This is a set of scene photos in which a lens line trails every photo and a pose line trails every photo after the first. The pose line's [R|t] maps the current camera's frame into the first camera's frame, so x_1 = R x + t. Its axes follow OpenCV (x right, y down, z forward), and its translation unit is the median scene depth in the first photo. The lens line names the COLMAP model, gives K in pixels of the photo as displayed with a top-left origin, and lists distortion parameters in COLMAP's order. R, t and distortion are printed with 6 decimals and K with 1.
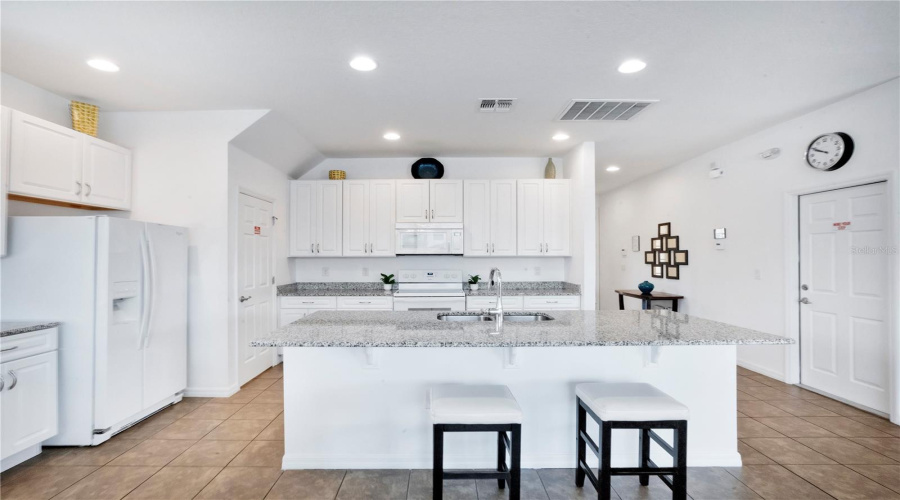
lens RADIAL K [[428.1, 0, 455.0], [0, 428.1, 252.0], [0, 0, 1]] dist [-0.003860, 0.000285]
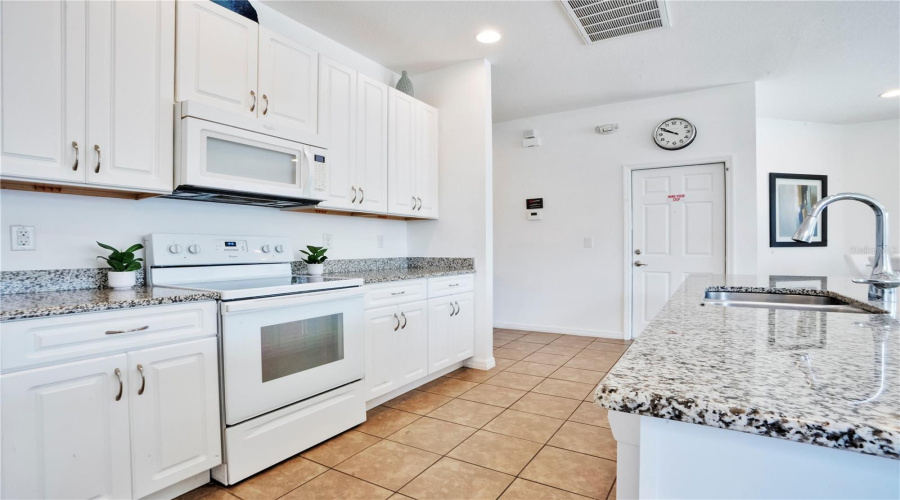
lens RADIAL K [[437.7, 0, 450.0], [0, 437.7, 250.0], [0, 0, 1]] dist [-0.019759, 0.000776]
pose [[0.538318, -0.003322, 0.842735, -0.348889], [-0.006459, 0.999947, 0.008067, 0.059309], [-0.842717, -0.009786, 0.538268, 0.658568]]
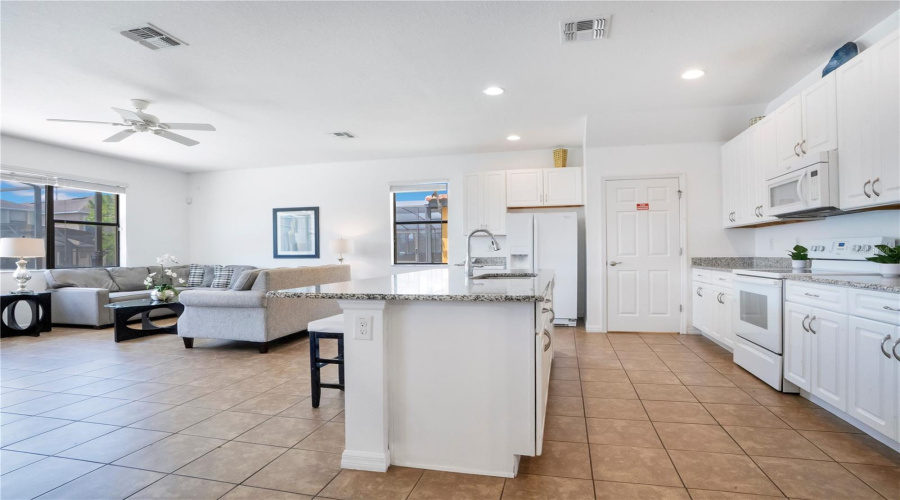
lens RADIAL K [[436.5, 0, 454.8], [0, 436.5, 261.8], [0, 0, 1]] dist [-0.045817, 0.000736]
pose [[-0.260527, 0.021834, -0.965220, 0.709595], [0.027710, 0.999501, 0.015130, 0.058657], [0.965069, -0.022805, -0.261002, 0.729556]]
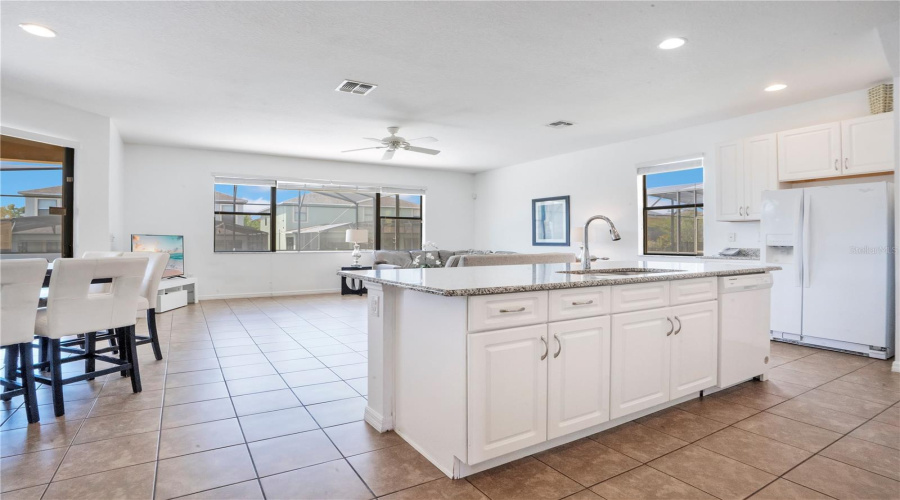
lens RADIAL K [[437.7, 0, 450.0], [0, 437.7, 250.0], [0, 0, 1]] dist [-0.019759, 0.000776]
pose [[-0.864090, 0.010419, -0.503230, 0.515797], [0.009927, 0.999944, 0.003657, 0.059541], [0.503240, -0.001835, -0.864145, 1.002017]]
